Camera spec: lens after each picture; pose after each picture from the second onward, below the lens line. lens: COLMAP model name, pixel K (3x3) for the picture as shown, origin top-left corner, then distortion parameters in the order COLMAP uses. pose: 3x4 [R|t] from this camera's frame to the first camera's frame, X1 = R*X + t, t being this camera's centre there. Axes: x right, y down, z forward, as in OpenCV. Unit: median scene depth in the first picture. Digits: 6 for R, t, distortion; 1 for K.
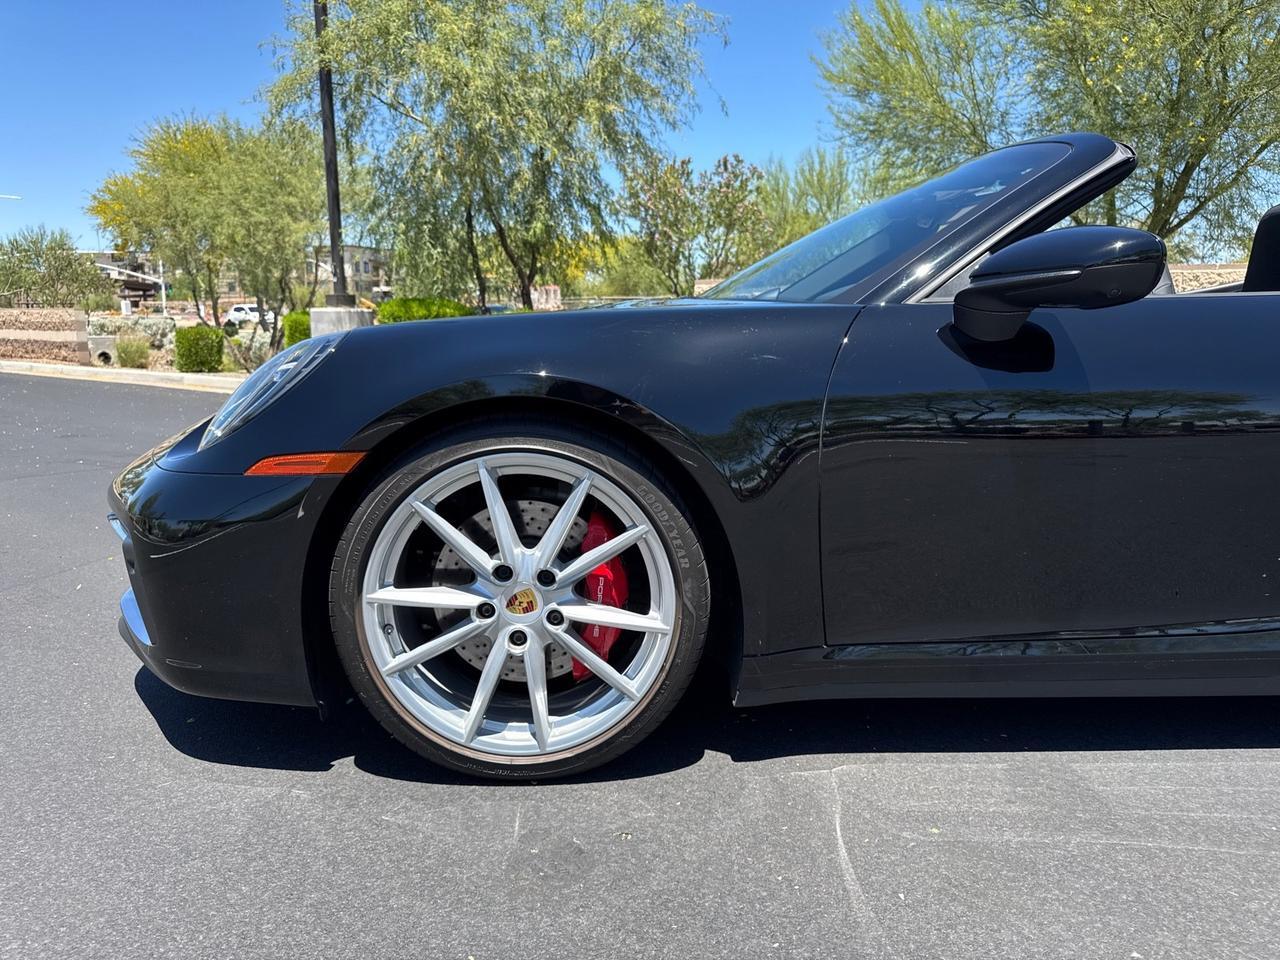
lens RADIAL K [[901.5, 0, 639.4], [0, 901.5, 499.1], [0, 0, 1]] dist [-0.007091, -0.000196]
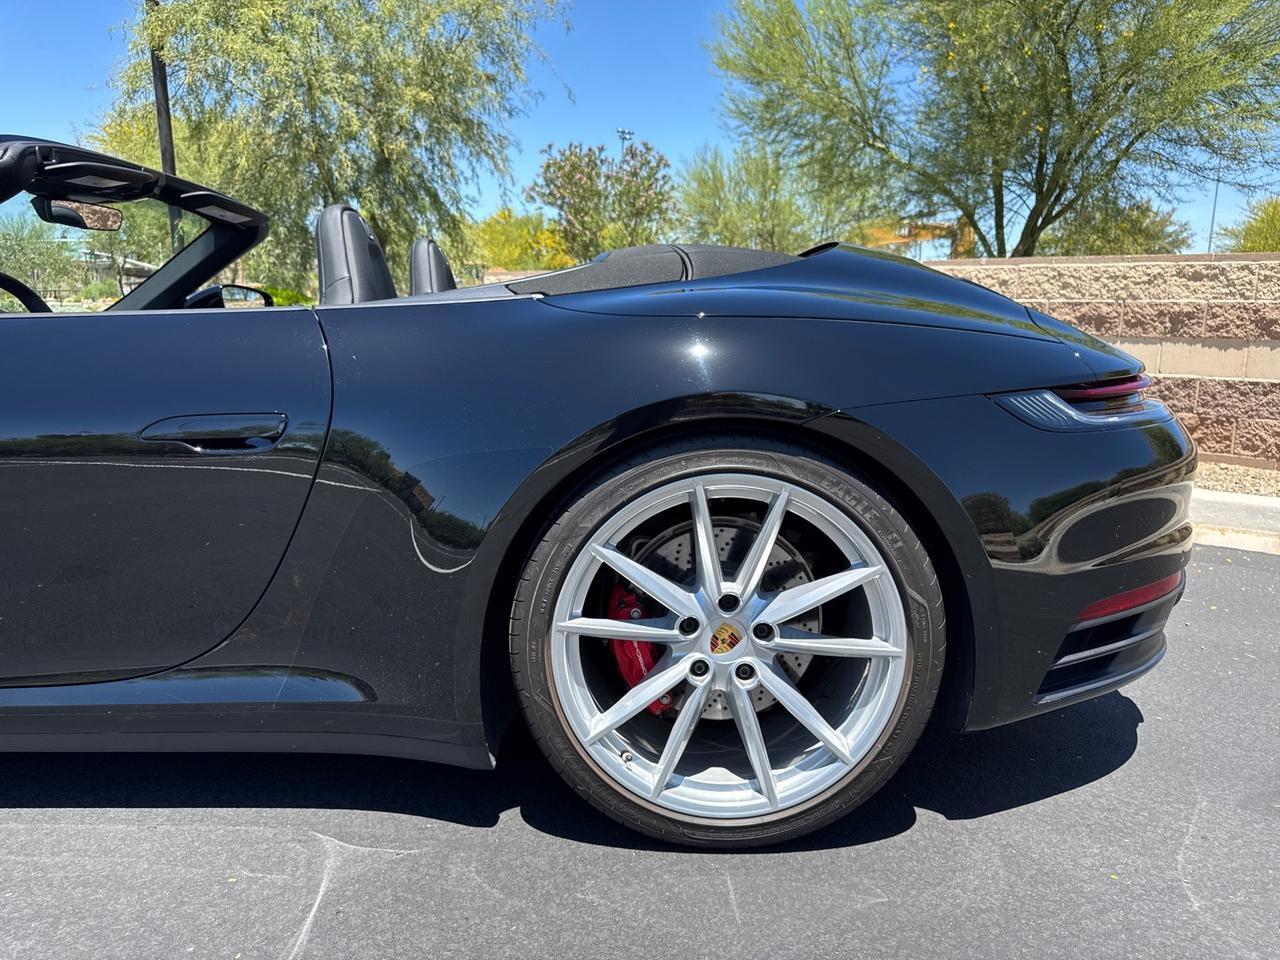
lens RADIAL K [[918.4, 0, 634.0], [0, 918.4, 475.5], [0, 0, 1]] dist [-0.002260, -0.006741]
pose [[0.999905, 0.008891, -0.010506, 0.141186], [-0.009047, 0.999849, -0.014847, -0.006020], [0.010373, 0.014941, 0.999835, 0.007389]]
